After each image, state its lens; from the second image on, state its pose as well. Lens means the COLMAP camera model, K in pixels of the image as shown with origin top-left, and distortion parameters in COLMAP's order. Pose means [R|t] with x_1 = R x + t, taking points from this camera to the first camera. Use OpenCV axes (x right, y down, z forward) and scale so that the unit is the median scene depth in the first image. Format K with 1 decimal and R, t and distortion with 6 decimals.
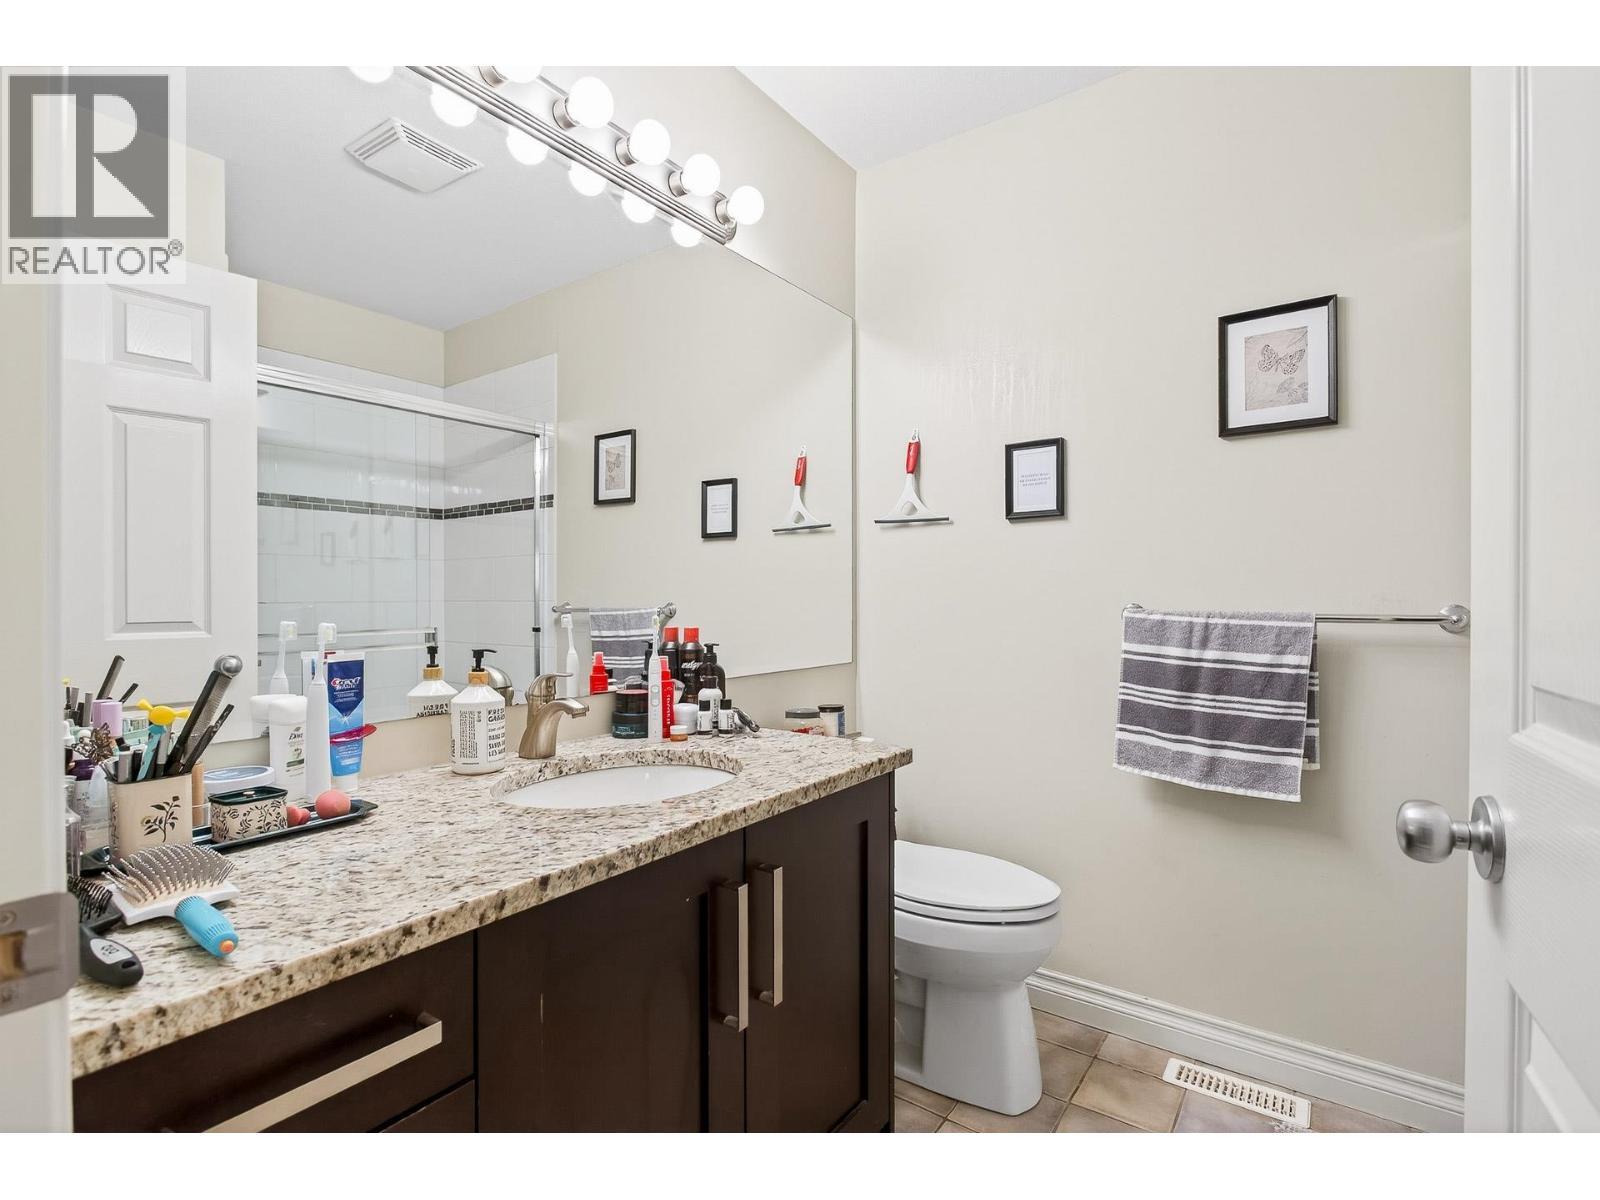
lens RADIAL K [[770.5, 0, 795.1], [0, 770.5, 588.5], [0, 0, 1]] dist [-0.003197, -0.000097]
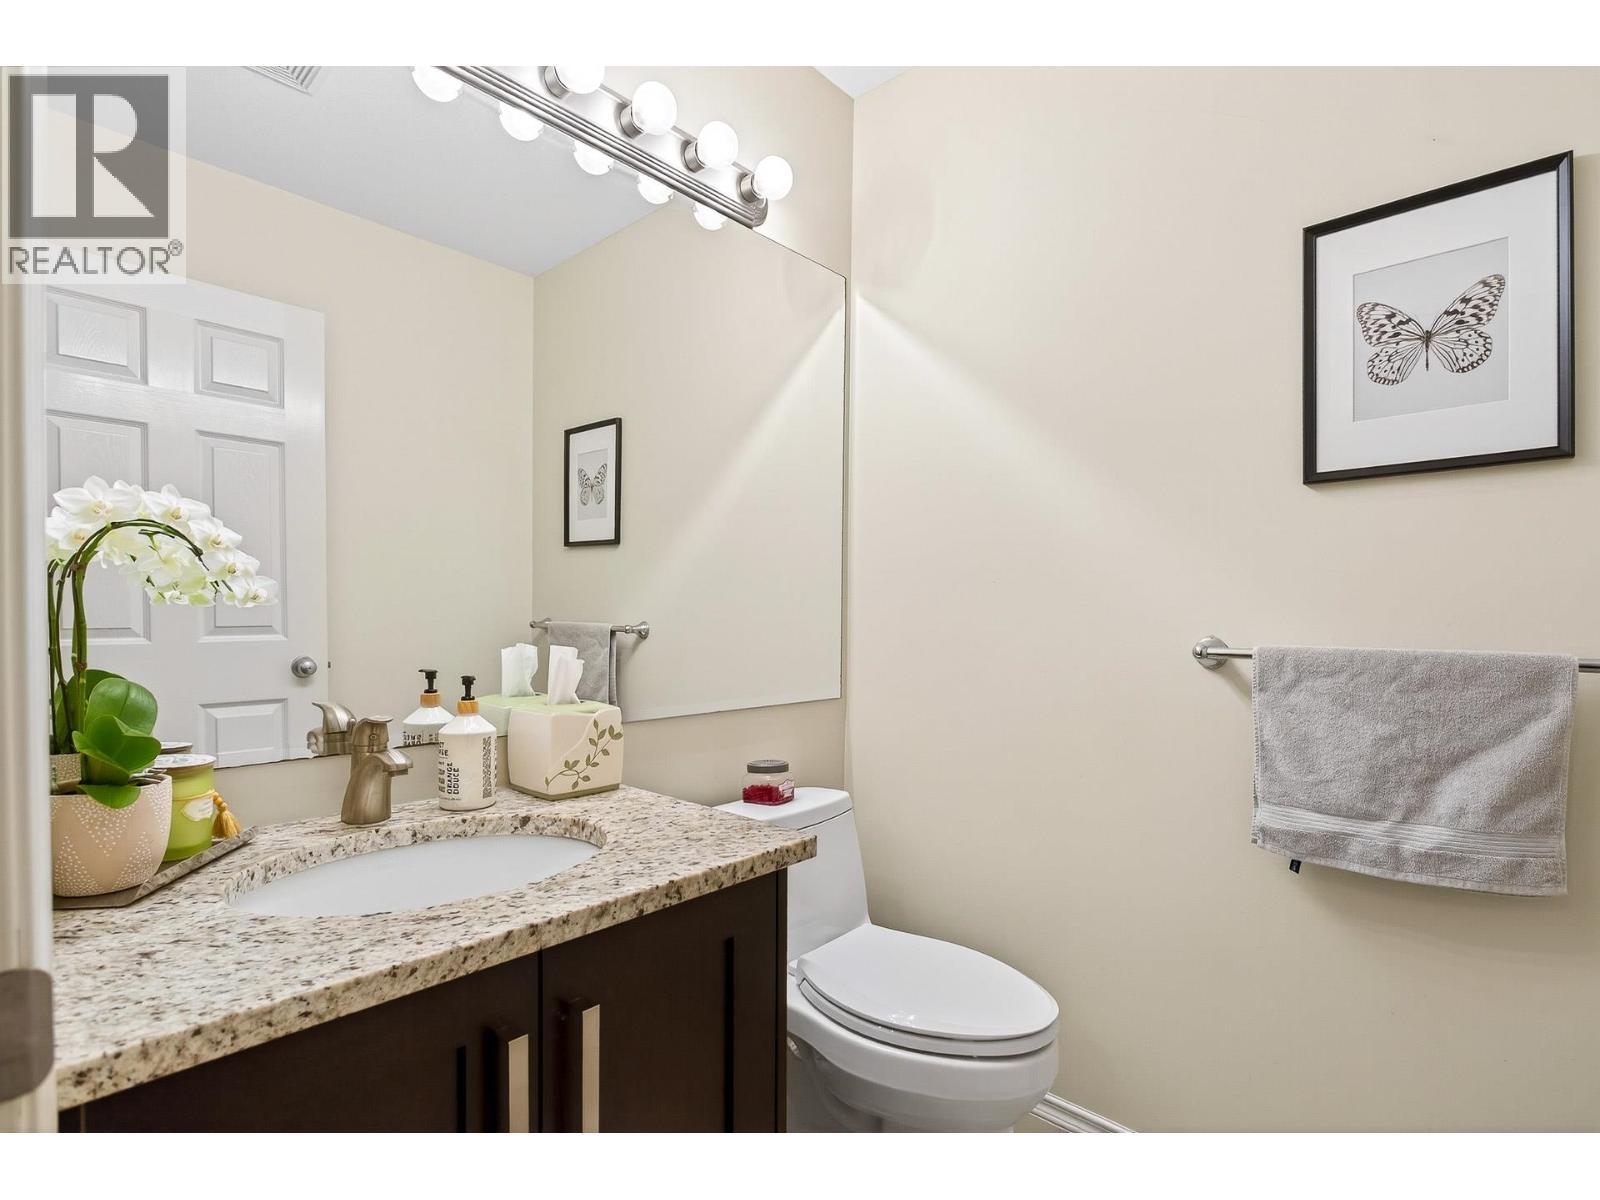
lens RADIAL K [[785.9, 0, 794.0], [0, 785.9, 644.3], [0, 0, 1]] dist [-0.029028, -0.000020]
pose [[0.993864, 0.008796, -0.110260, 0.079053], [-0.004371, 0.999177, 0.040314, 0.000938], [0.110524, -0.039585, 0.993085, 0.110233]]
